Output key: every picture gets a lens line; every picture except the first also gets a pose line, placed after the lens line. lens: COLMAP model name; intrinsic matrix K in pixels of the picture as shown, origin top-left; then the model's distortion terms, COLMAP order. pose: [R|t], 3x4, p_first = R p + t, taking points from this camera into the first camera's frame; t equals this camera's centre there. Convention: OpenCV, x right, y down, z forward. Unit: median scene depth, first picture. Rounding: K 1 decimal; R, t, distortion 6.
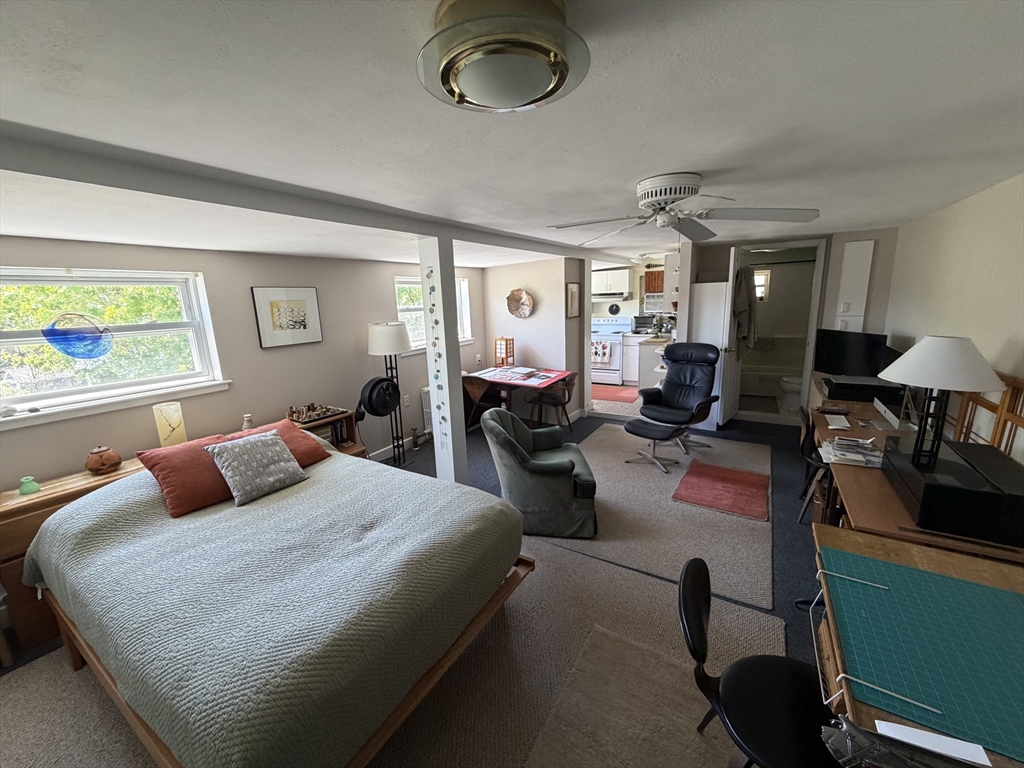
lens RADIAL K [[407.4, 0, 509.5], [0, 407.4, 392.2], [0, 0, 1]] dist [0.002372, 0.000160]
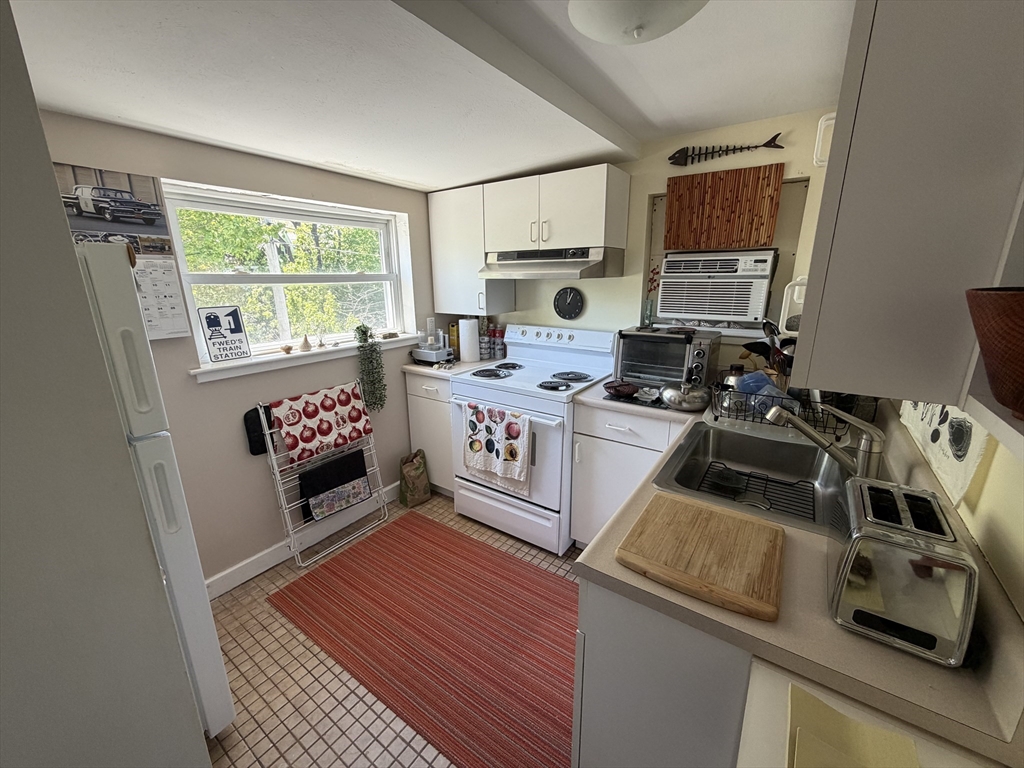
lens RADIAL K [[407.4, 0, 514.9], [0, 407.4, 377.2], [0, 0, 1]] dist [0.002372, 0.000160]
pose [[0.996971, 0.049530, -0.059963, 0.248756], [-0.047396, 0.998209, 0.036503, -0.160297], [0.061664, -0.033550, 0.997533, 0.700250]]
